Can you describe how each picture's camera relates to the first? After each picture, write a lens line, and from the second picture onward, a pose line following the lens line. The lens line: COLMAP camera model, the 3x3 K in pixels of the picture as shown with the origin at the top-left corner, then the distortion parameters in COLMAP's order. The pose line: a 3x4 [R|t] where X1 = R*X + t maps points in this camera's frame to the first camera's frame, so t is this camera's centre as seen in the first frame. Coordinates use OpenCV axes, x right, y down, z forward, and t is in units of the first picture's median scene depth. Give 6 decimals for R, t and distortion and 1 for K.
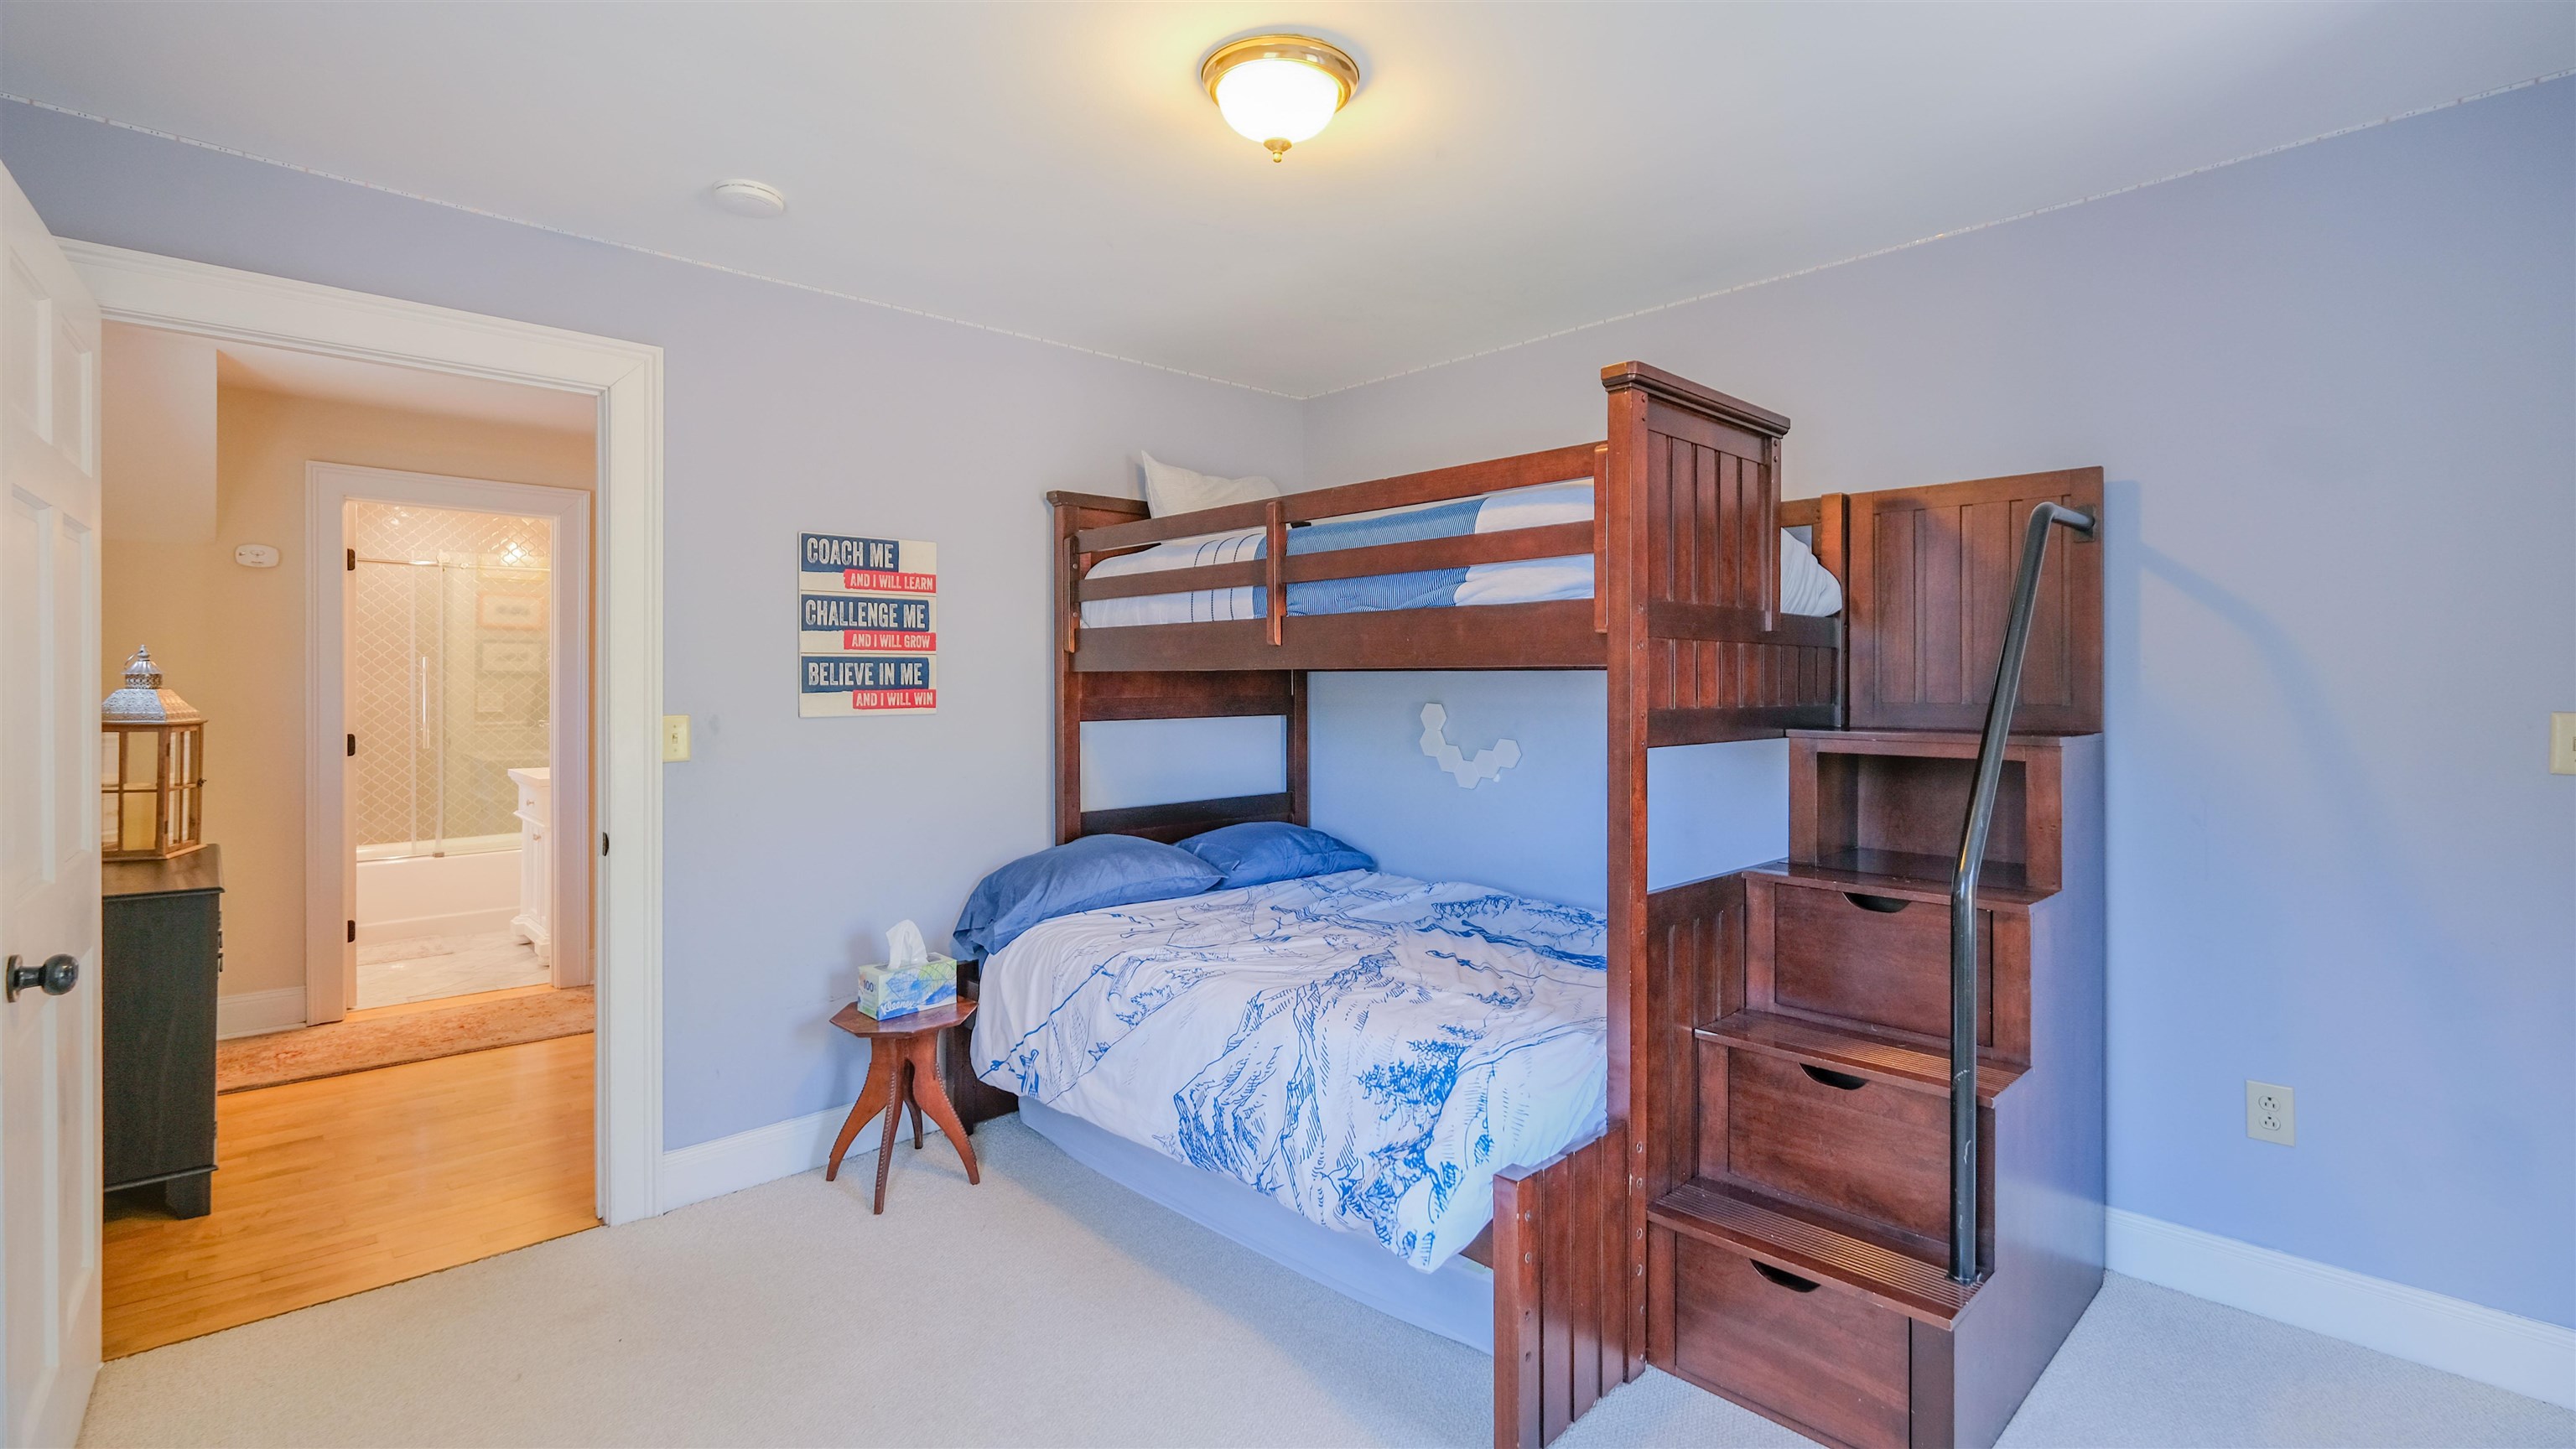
lens RADIAL K [[1149.2, 0, 1279.7], [0, 1149.2, 681.4], [0, 0, 1]] dist [0.001481, -0.000047]
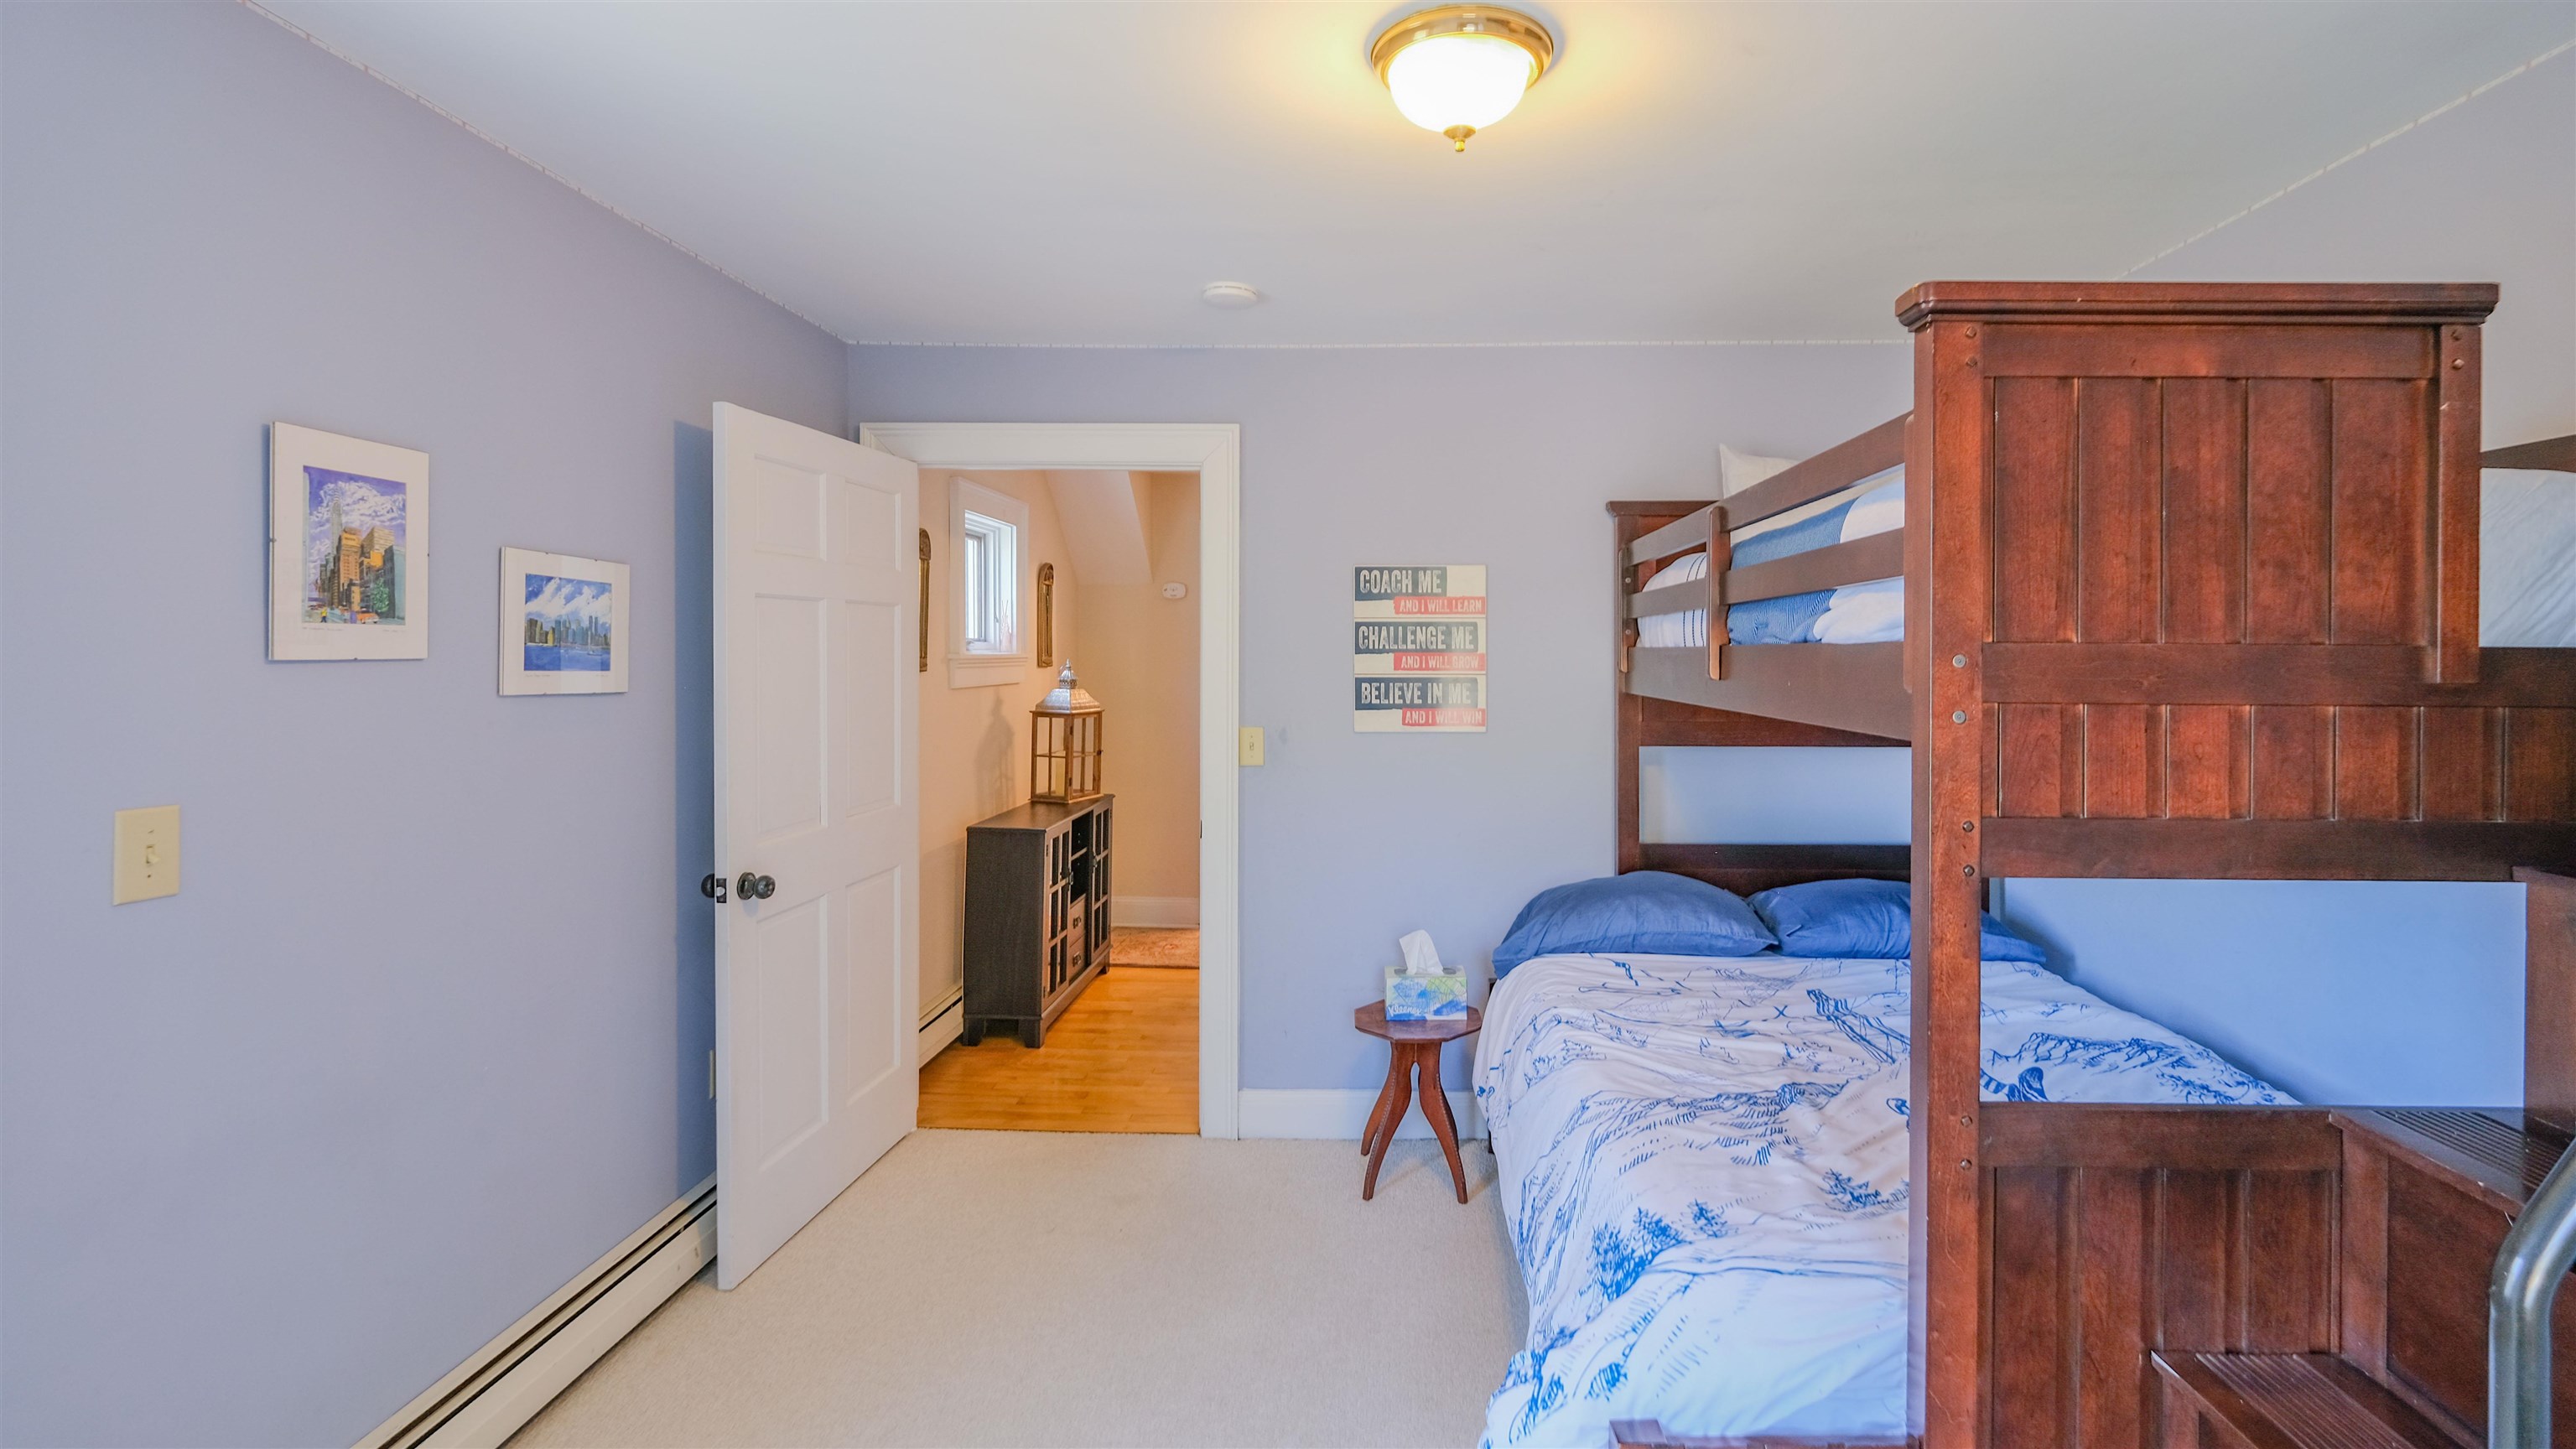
lens RADIAL K [[1143.4, 0, 1362.0], [0, 1143.4, 649.6], [0, 0, 1]] dist [-0.002505, -0.000563]
pose [[0.710438, 0.001074, -0.703759, 0.368911], [-0.002618, 0.999996, -0.001117, -0.047517], [0.703755, 0.002636, 0.710438, 0.216053]]
